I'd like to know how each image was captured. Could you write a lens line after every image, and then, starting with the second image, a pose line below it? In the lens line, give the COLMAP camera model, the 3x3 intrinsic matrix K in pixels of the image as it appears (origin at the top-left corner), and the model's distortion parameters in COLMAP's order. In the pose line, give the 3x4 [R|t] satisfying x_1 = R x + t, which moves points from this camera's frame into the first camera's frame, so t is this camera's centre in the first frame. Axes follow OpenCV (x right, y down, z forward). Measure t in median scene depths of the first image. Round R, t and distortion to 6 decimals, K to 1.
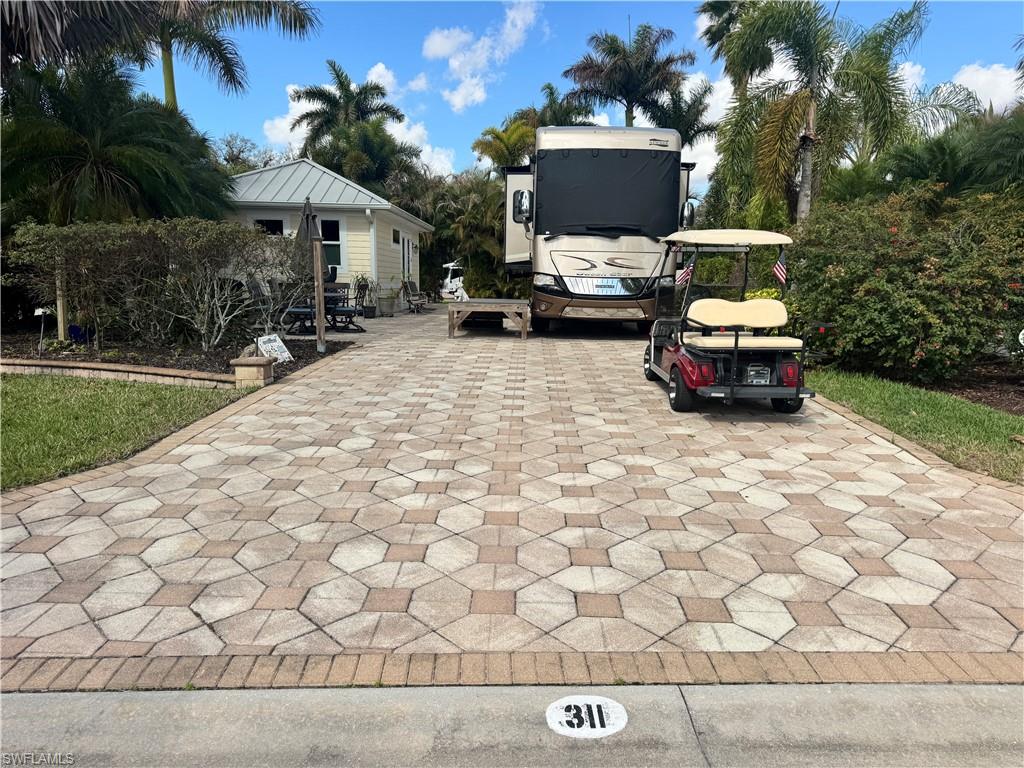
lens RADIAL K [[717.7, 0, 508.7], [0, 717.7, 383.5], [0, 0, 1]] dist [0.045213, -0.062055]
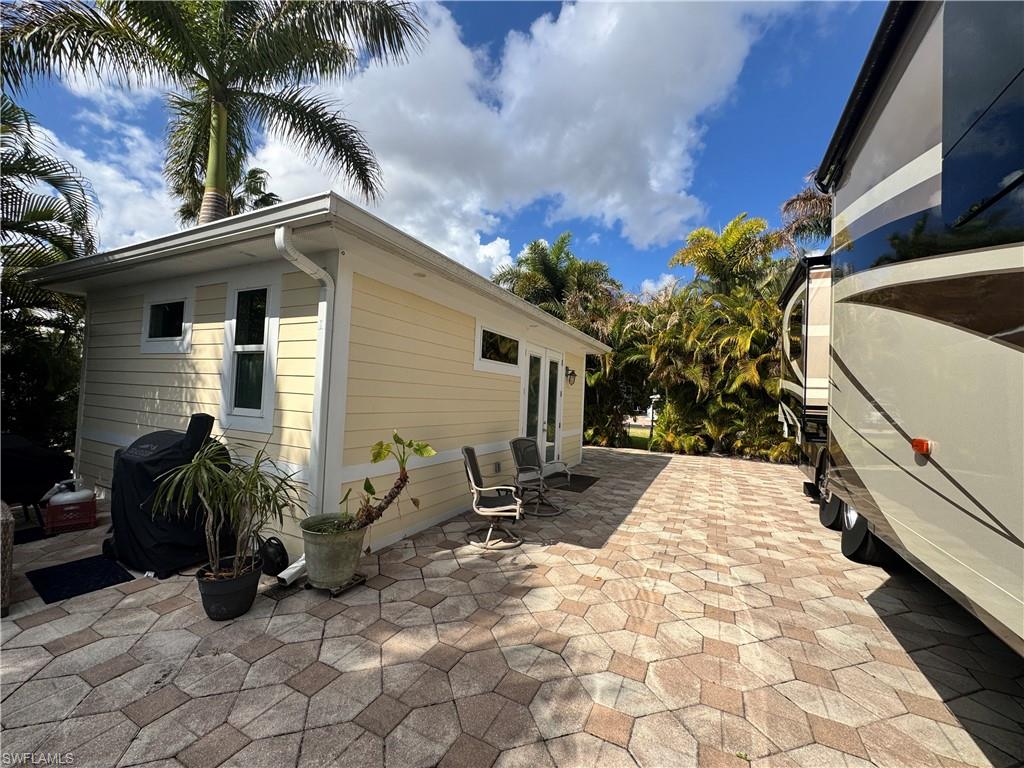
lens RADIAL K [[408.6, 0, 509.6], [0, 408.6, 383.7], [0, 0, 1]] dist [-0.003390, 0.000199]
pose [[0.891142, 0.009380, -0.453628, -0.008306], [-0.094690, 0.981617, -0.165718, -0.101295], [0.443734, 0.190632, 0.875648, 0.577315]]
